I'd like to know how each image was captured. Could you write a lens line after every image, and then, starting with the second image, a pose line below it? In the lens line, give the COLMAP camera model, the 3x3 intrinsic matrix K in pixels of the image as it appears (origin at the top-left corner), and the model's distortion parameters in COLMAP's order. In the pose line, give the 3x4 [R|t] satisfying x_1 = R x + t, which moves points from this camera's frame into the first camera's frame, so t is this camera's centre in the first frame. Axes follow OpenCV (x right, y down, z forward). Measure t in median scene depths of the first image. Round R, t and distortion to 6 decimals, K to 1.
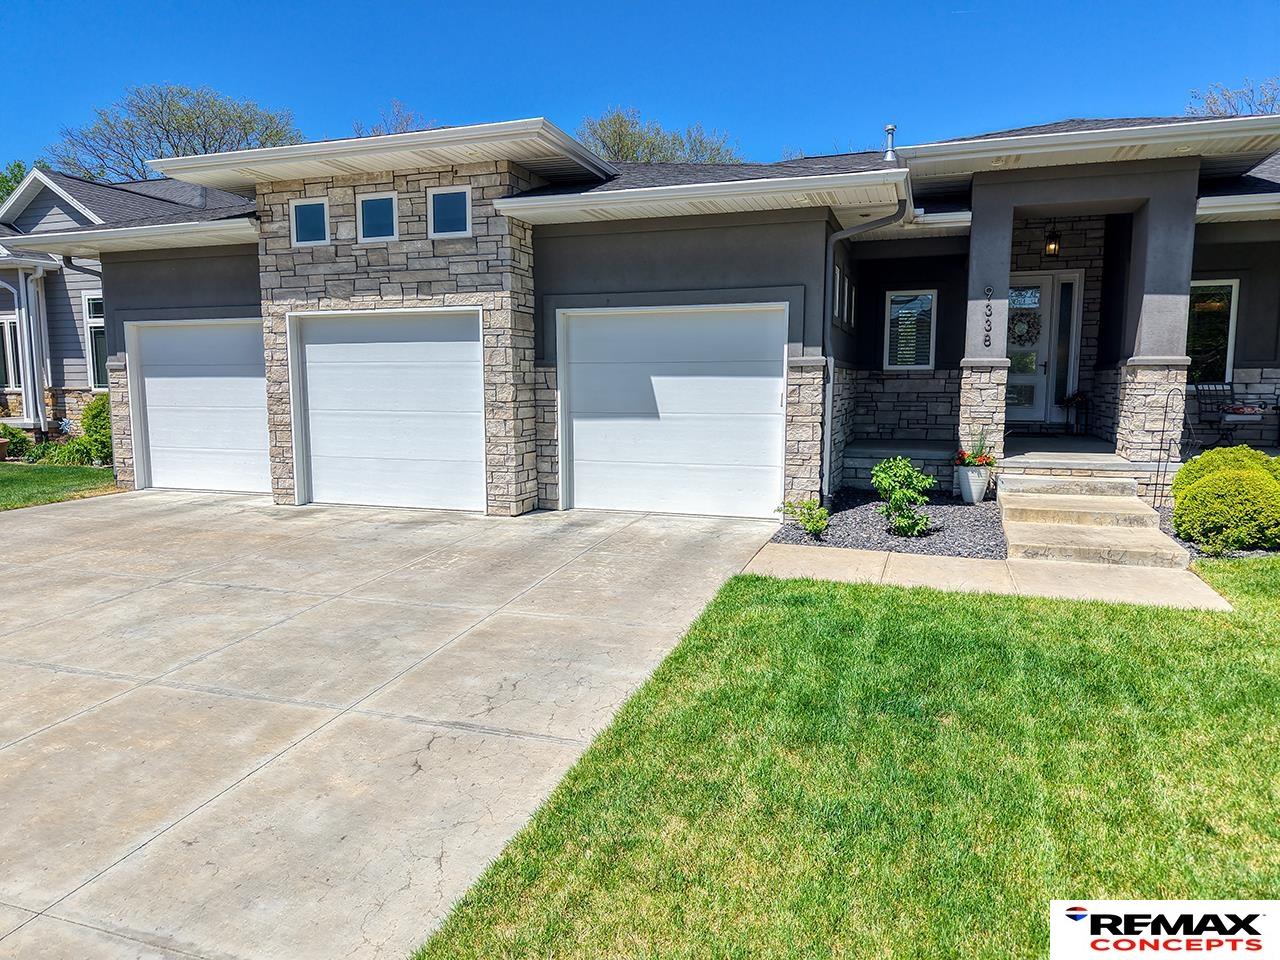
lens RADIAL K [[862.3, 0, 631.7], [0, 862.3, 485.1], [0, 0, 1]] dist [0.005655, -0.000157]
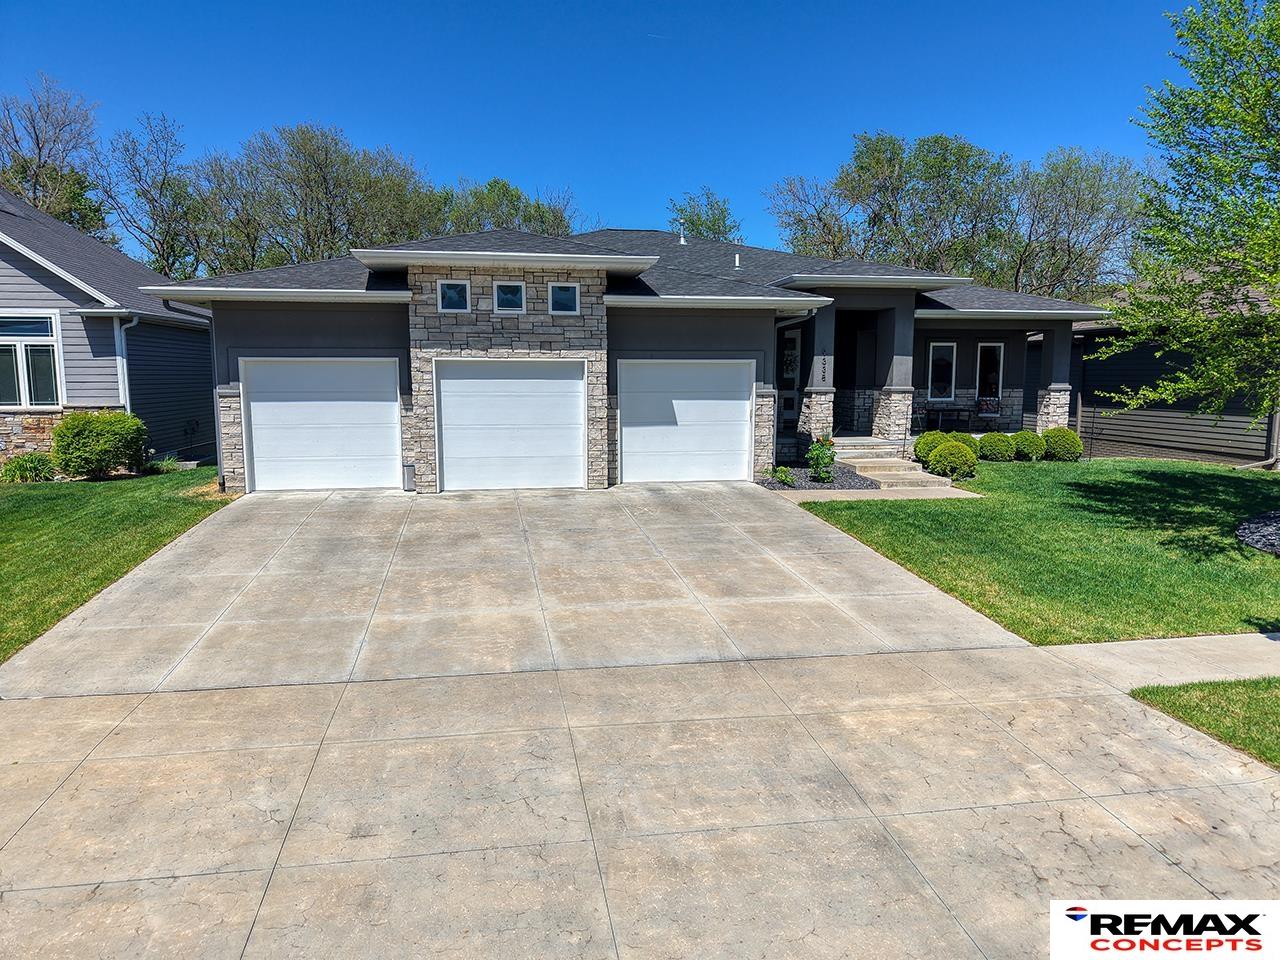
lens RADIAL K [[856.1, 0, 637.8], [0, 856.1, 489.6], [0, 0, 1]] dist [0.042489, -0.051685]
pose [[0.875245, -0.064728, 0.479329, -0.858363], [0.056940, 0.997903, 0.030785, -0.007652], [-0.480316, 0.000348, 0.877095, -0.436885]]
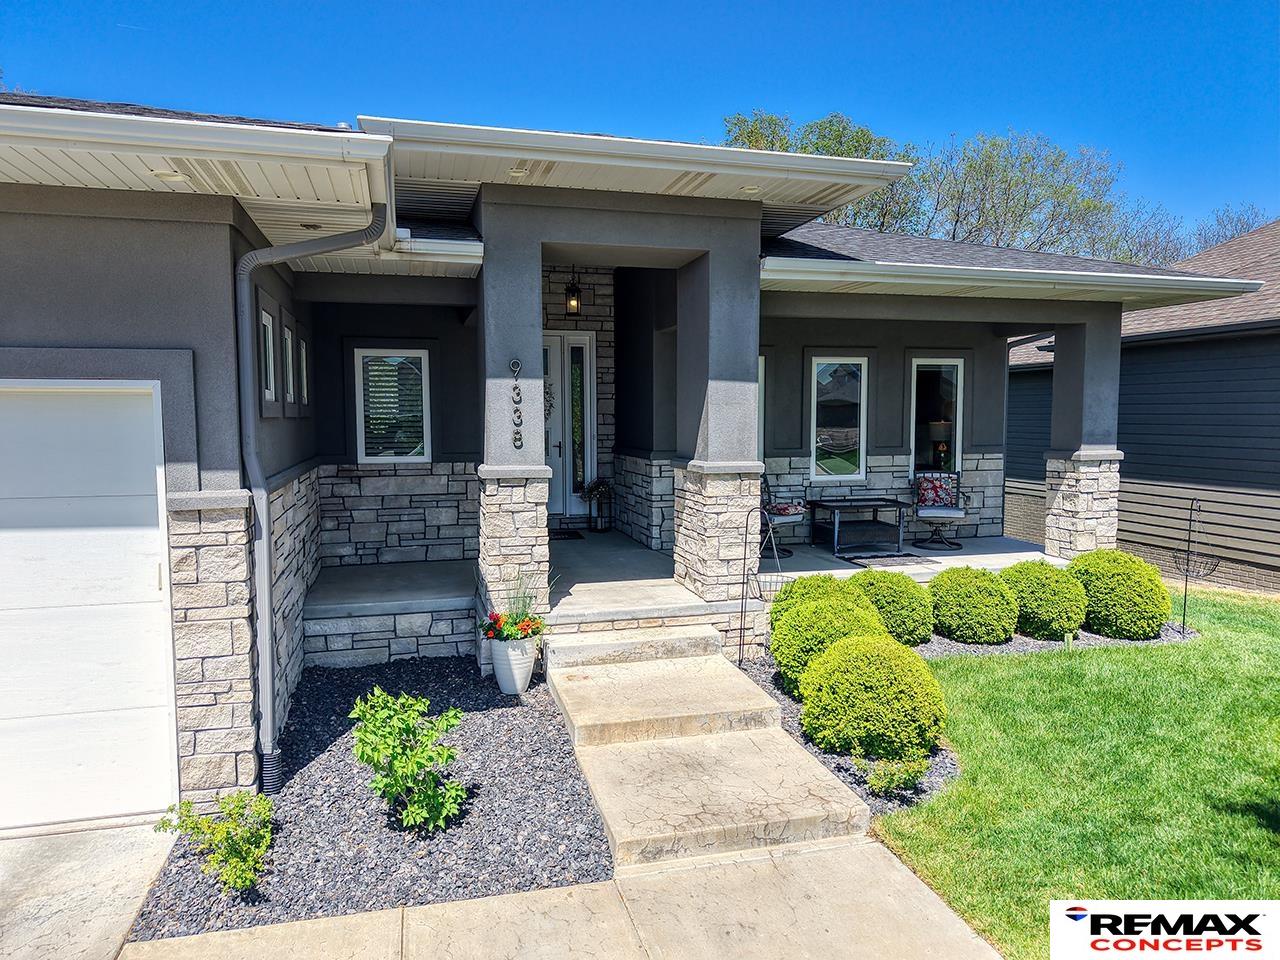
lens RADIAL K [[856.1, 0, 637.8], [0, 856.1, 489.6], [0, 0, 1]] dist [0.042489, -0.051685]
pose [[0.823712, -0.051079, 0.564704, 0.116548], [0.069036, 0.997559, -0.010467, -0.118227], [-0.562791, 0.047607, 0.825227, 0.414649]]
